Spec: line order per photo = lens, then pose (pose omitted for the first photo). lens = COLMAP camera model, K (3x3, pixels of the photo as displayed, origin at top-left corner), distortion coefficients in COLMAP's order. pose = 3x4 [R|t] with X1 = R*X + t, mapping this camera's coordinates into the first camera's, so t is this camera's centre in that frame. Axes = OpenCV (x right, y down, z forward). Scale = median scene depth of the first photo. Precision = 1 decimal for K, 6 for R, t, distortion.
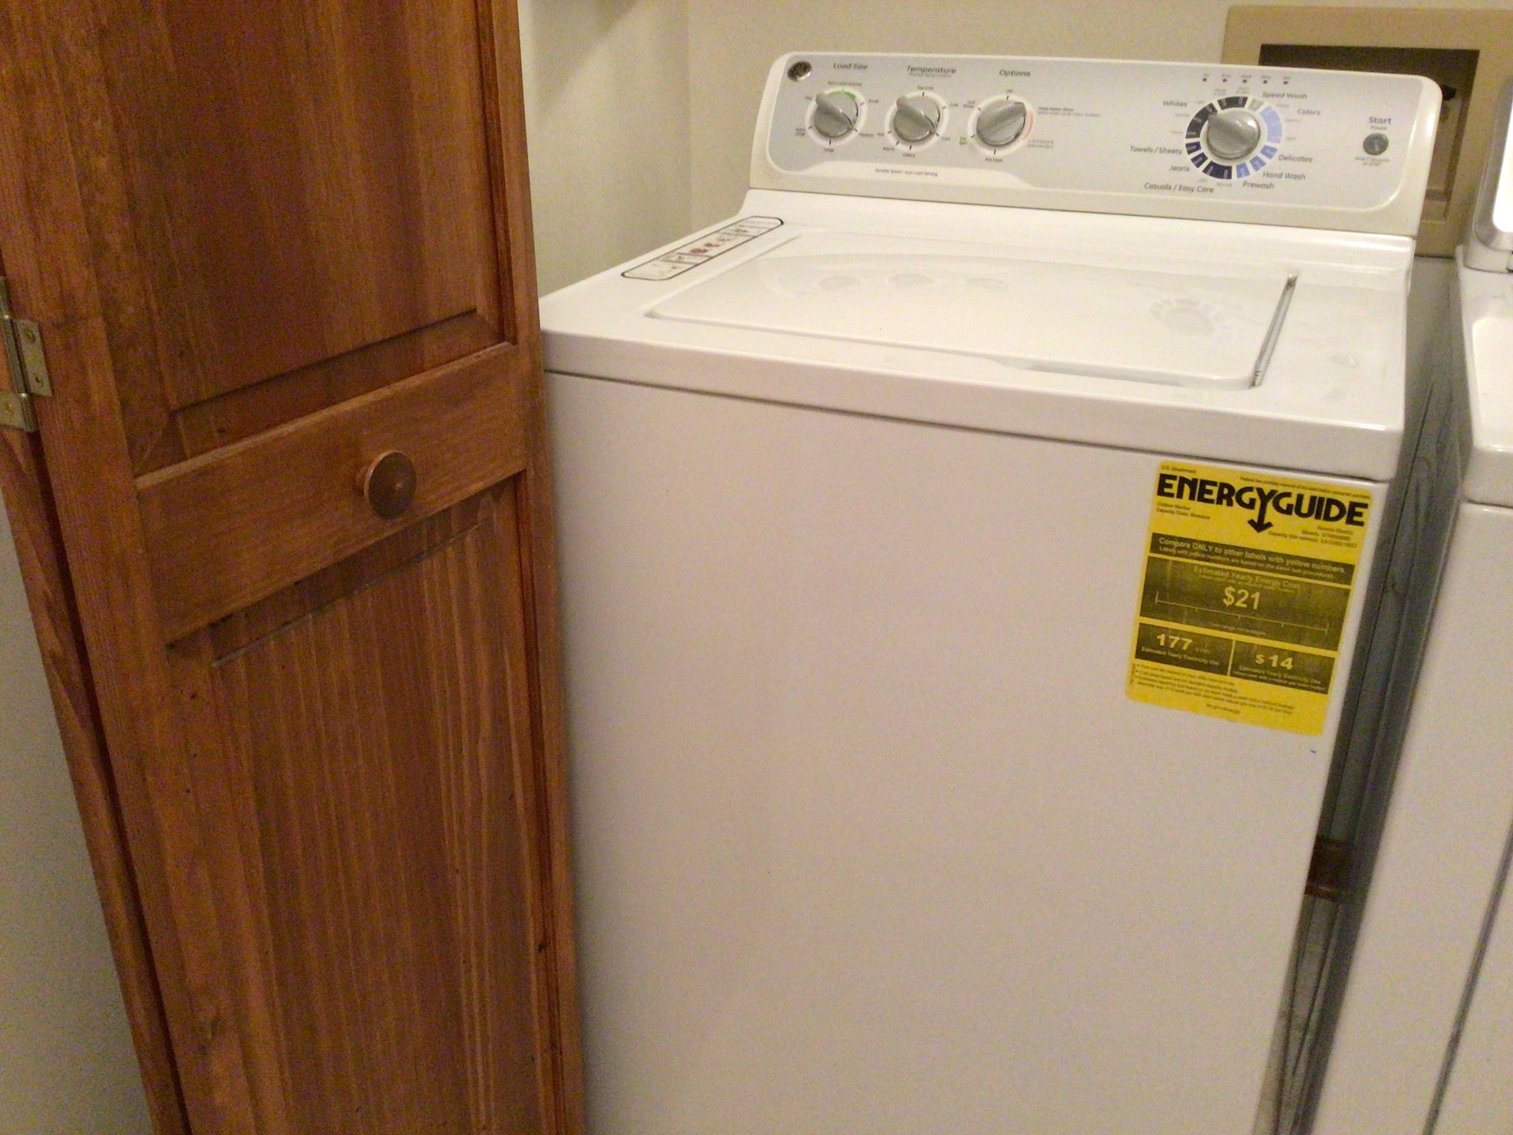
lens RADIAL K [[1370.8, 0, 746.4], [0, 1370.8, 569.6], [0, 0, 1]] dist [0.051237, -0.100296]
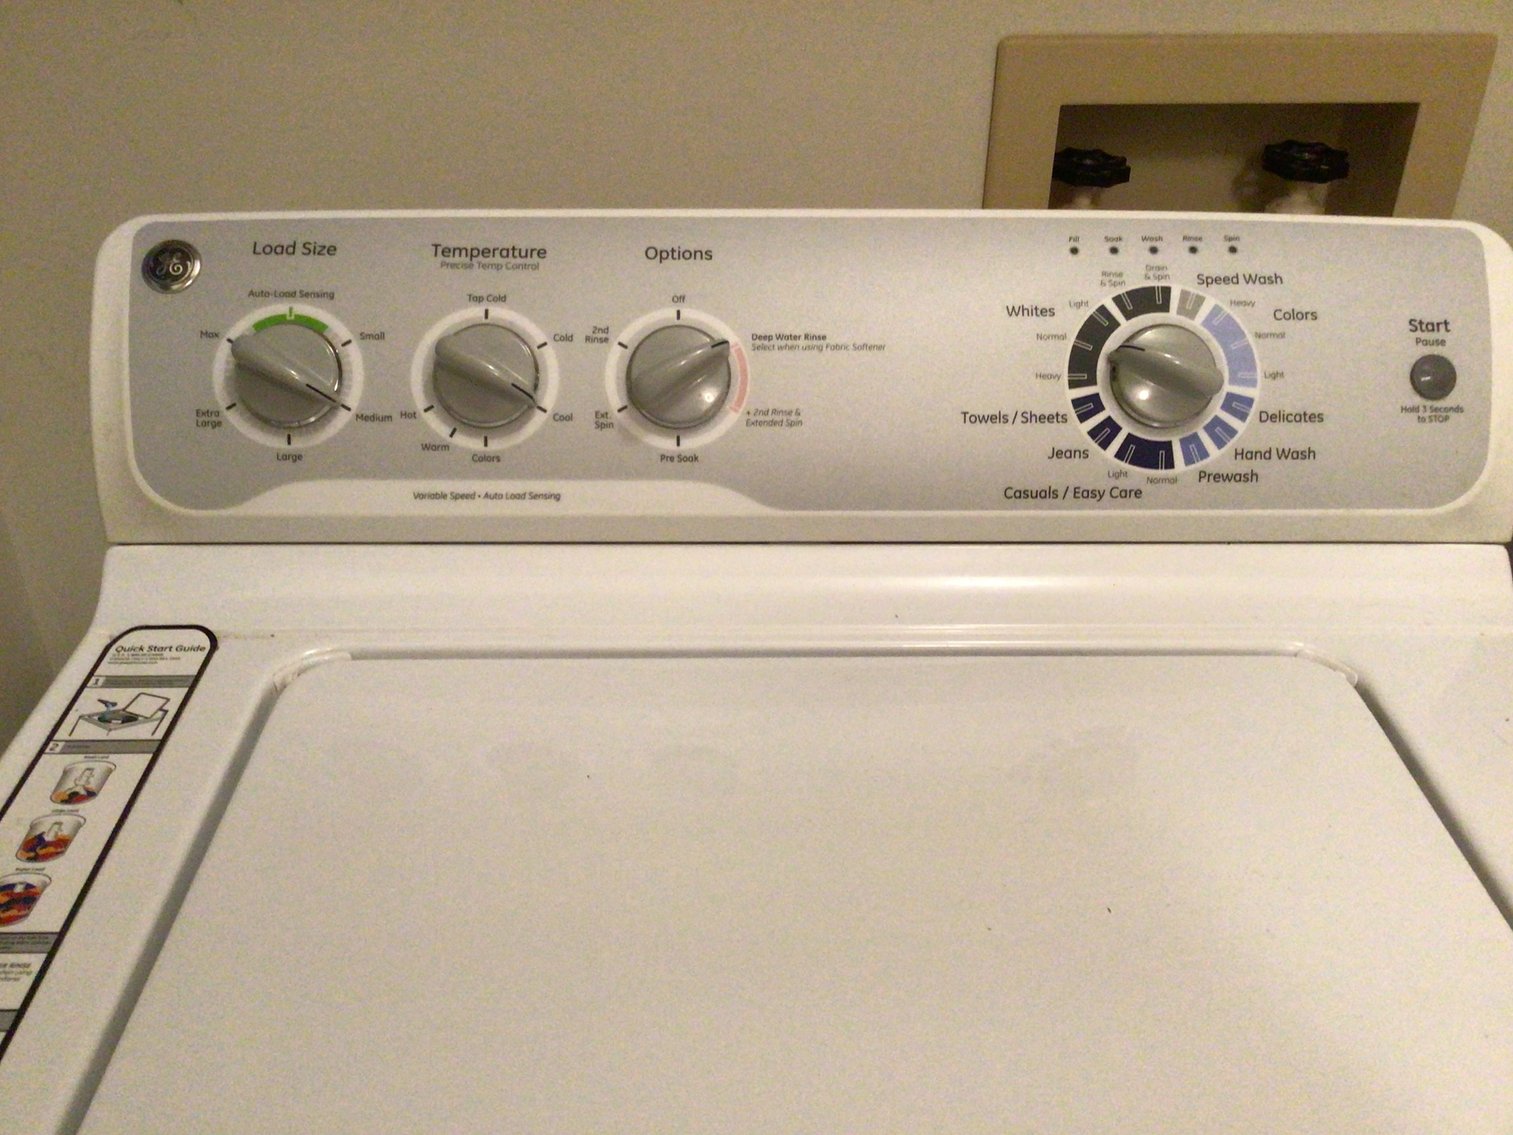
lens RADIAL K [[1370.8, 0, 736.0], [0, 1370.8, 591.9], [0, 0, 1]] dist [0.051237, -0.100296]
pose [[0.913026, -0.212530, 0.348158, 0.030617], [0.169347, 0.974003, 0.150466, -0.335344], [-0.371085, -0.078420, 0.925282, 0.594940]]
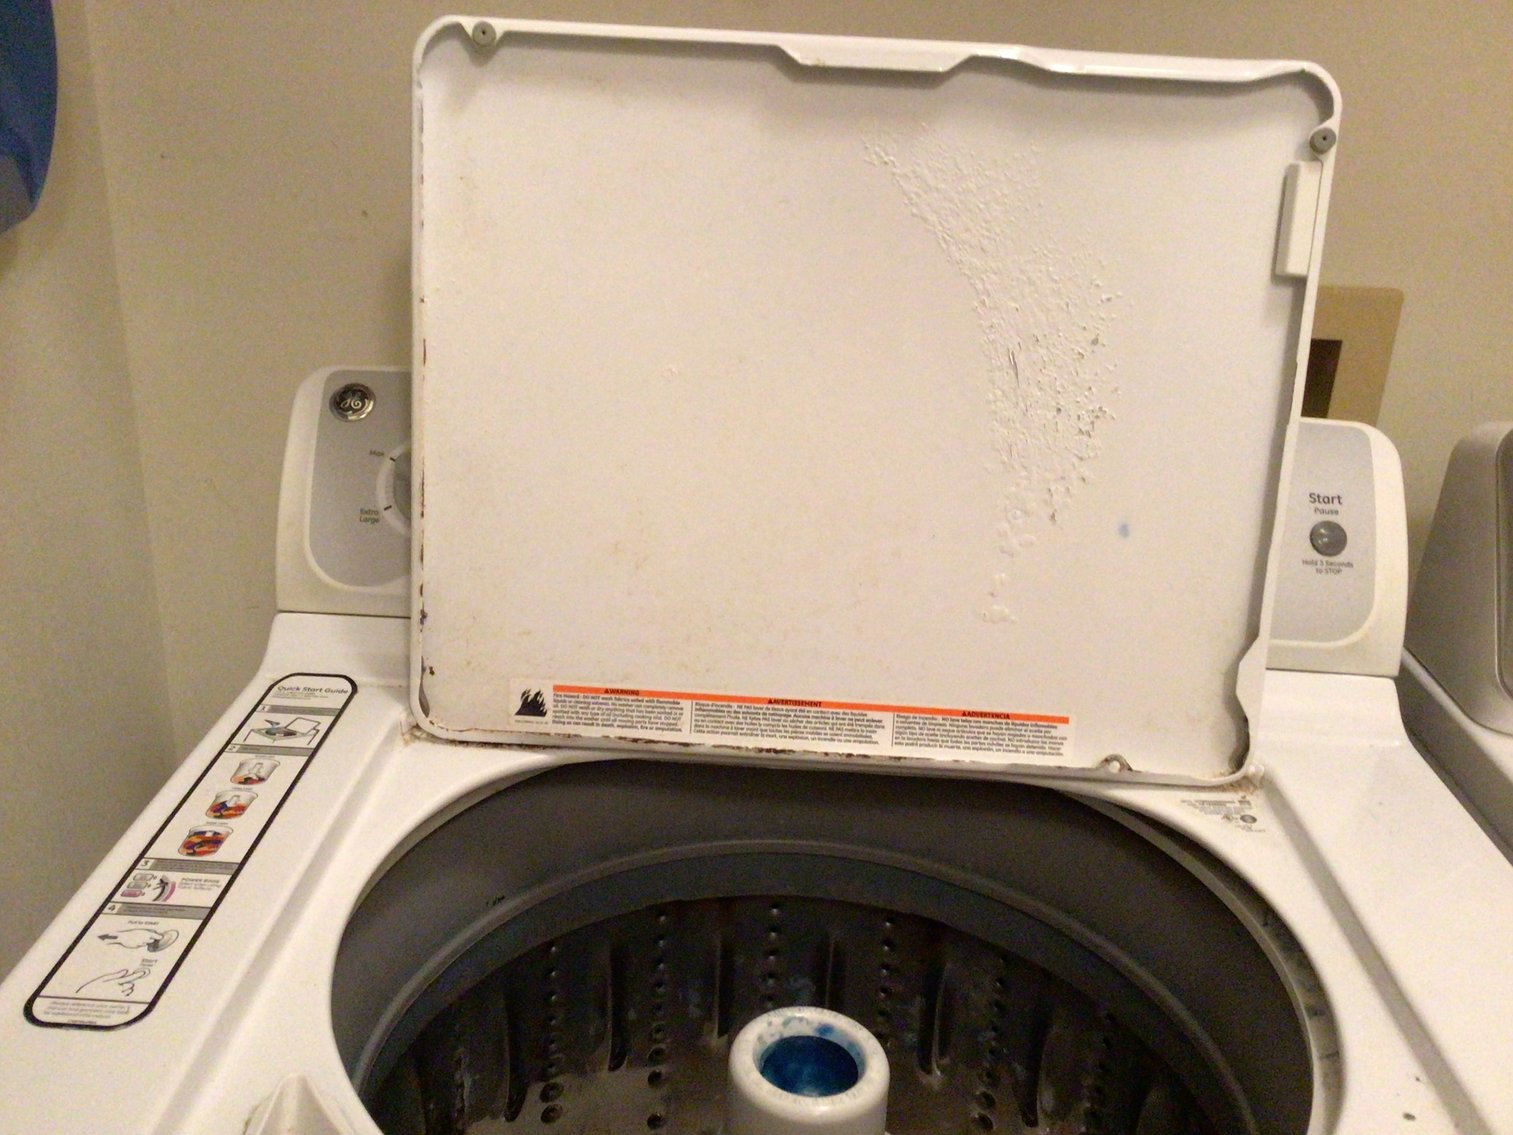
lens RADIAL K [[1370.8, 0, 760.2], [0, 1370.8, 571.7], [0, 0, 1]] dist [0.051237, -0.100296]
pose [[0.928655, -0.096657, 0.358129, -0.016906], [0.113659, 0.993162, -0.026677, -0.292448], [-0.353102, 0.065478, 0.933291, 0.476655]]
